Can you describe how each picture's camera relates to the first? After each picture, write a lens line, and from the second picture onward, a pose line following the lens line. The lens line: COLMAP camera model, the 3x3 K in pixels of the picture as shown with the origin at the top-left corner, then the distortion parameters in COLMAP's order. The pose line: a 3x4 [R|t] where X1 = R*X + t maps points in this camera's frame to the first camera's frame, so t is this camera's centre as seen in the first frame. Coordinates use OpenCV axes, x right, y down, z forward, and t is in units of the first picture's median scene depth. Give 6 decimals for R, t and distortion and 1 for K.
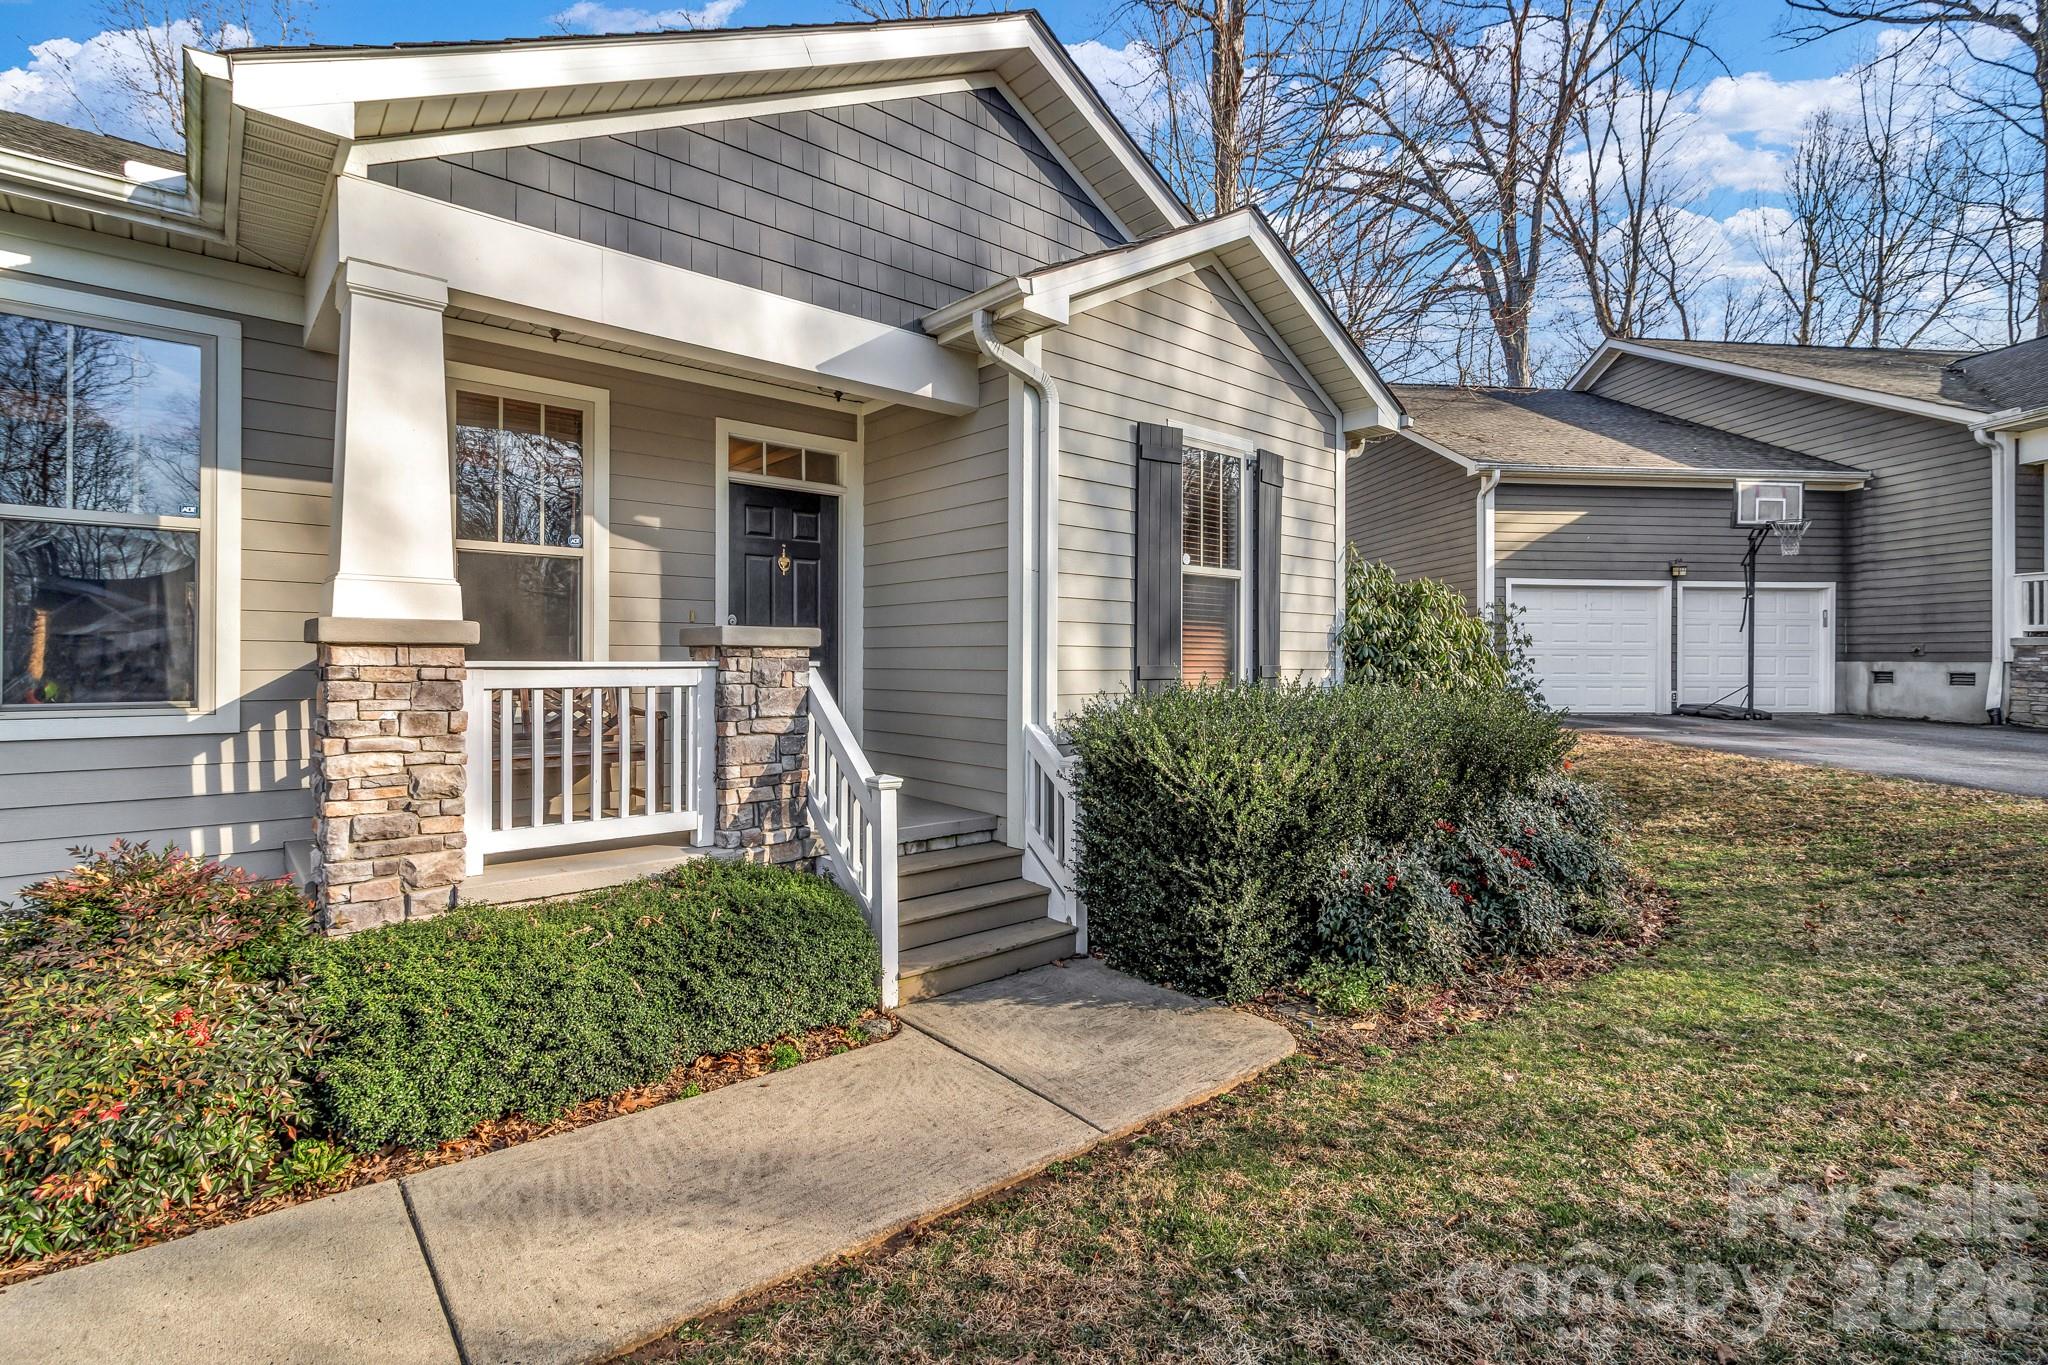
lens RADIAL K [[953.4, 0, 1028.9], [0, 953.4, 656.6], [0, 0, 1]] dist [0.001702, 0.000463]
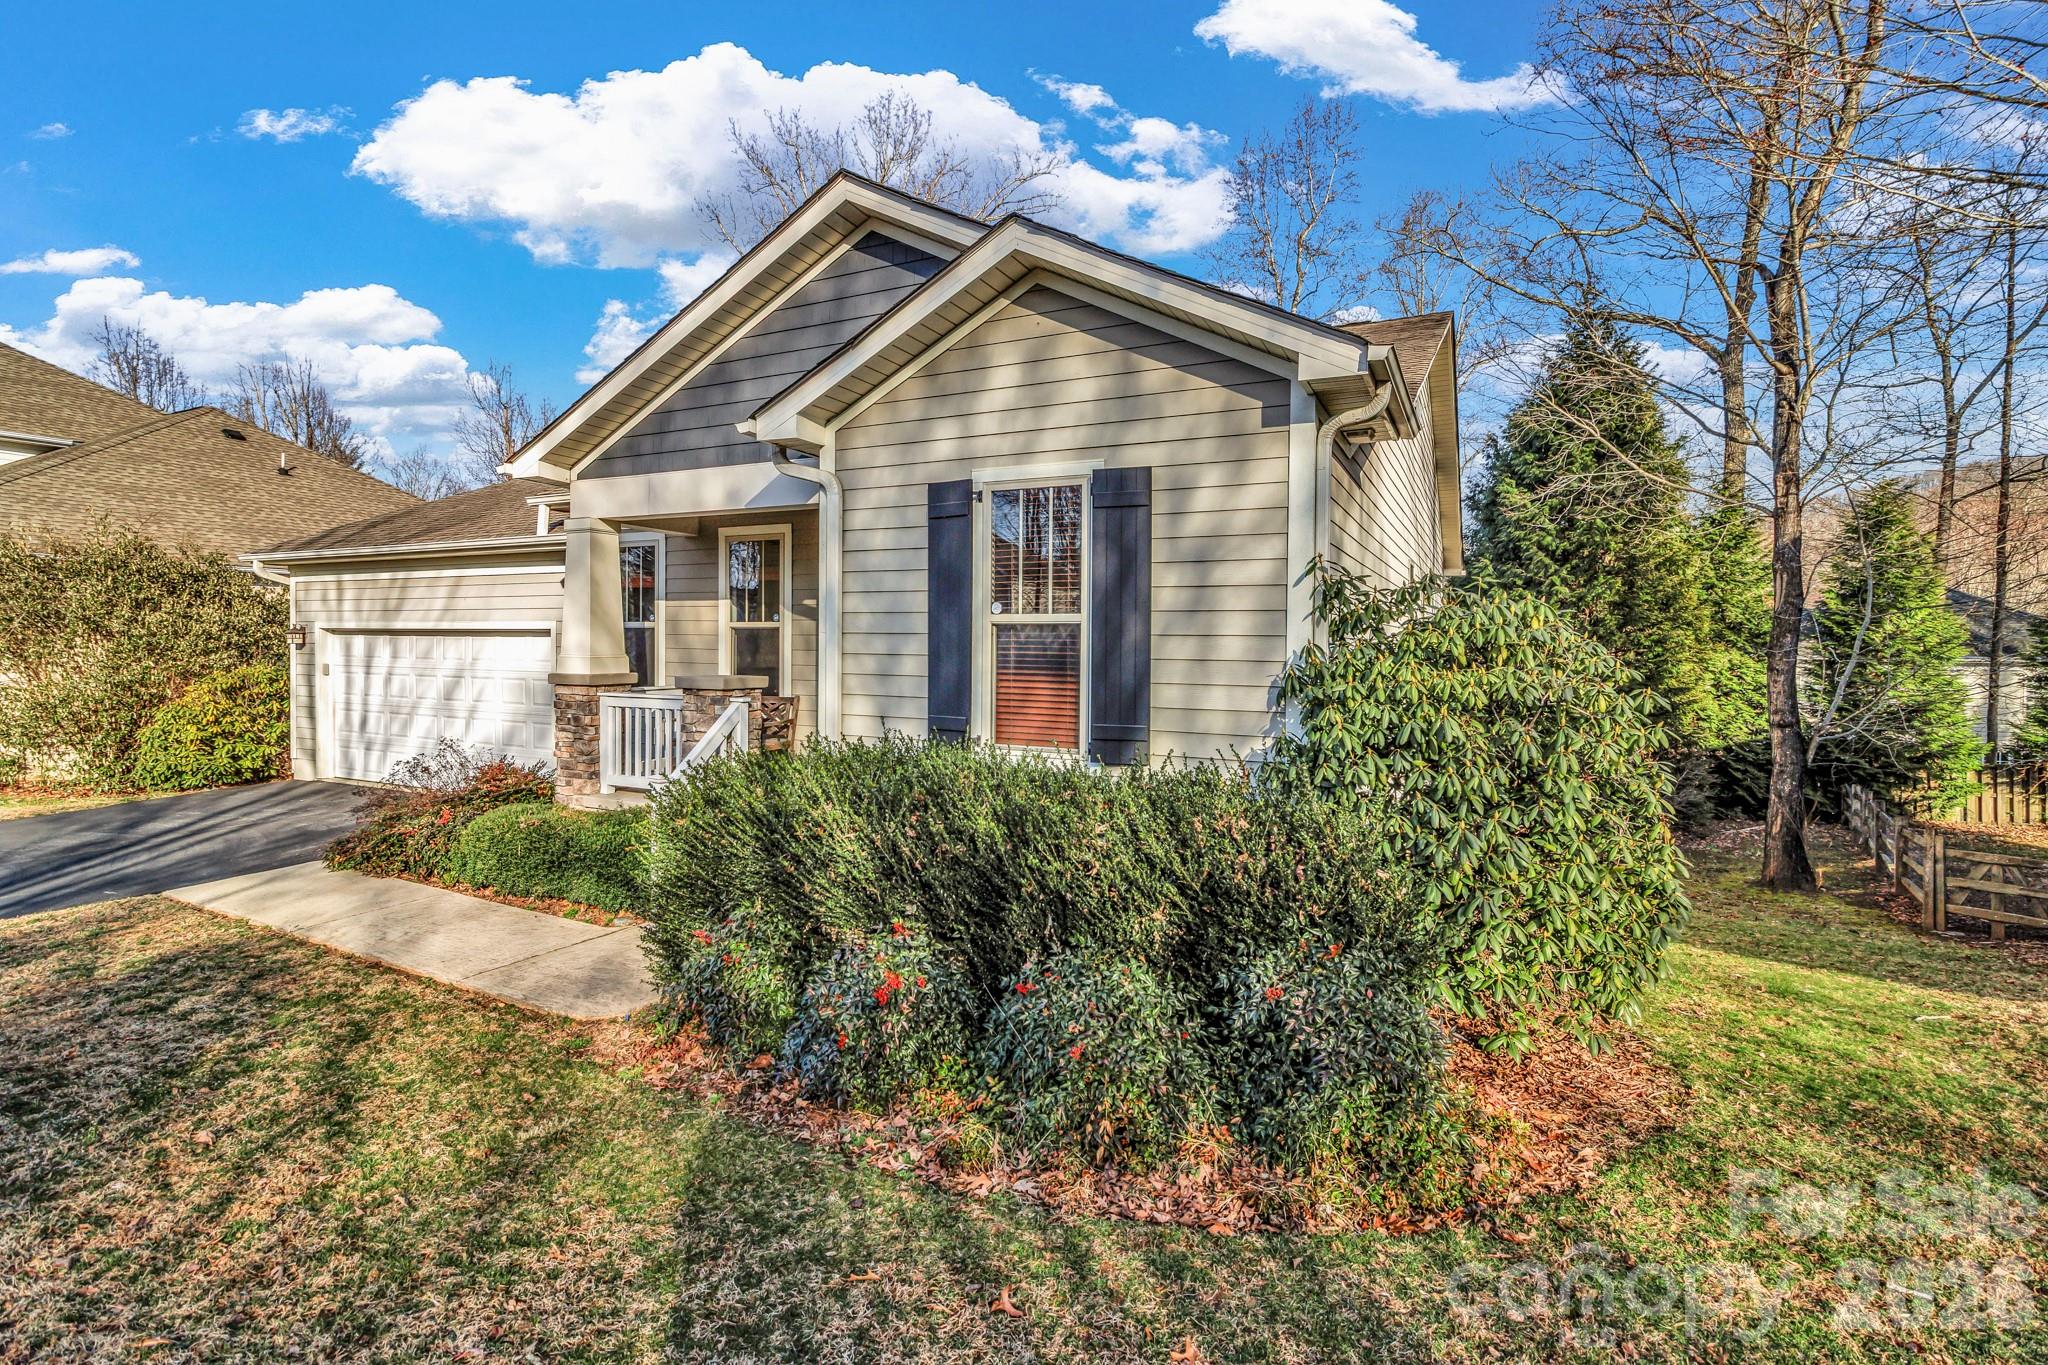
lens RADIAL K [[953.4, 0, 1028.9], [0, 953.4, 656.6], [0, 0, 1]] dist [0.001702, 0.000463]
pose [[0.377637, 0.014387, -0.925842, 1.319782], [-0.003164, 0.999893, 0.014248, -0.082470], [0.925948, -0.002451, 0.377643, 0.817977]]
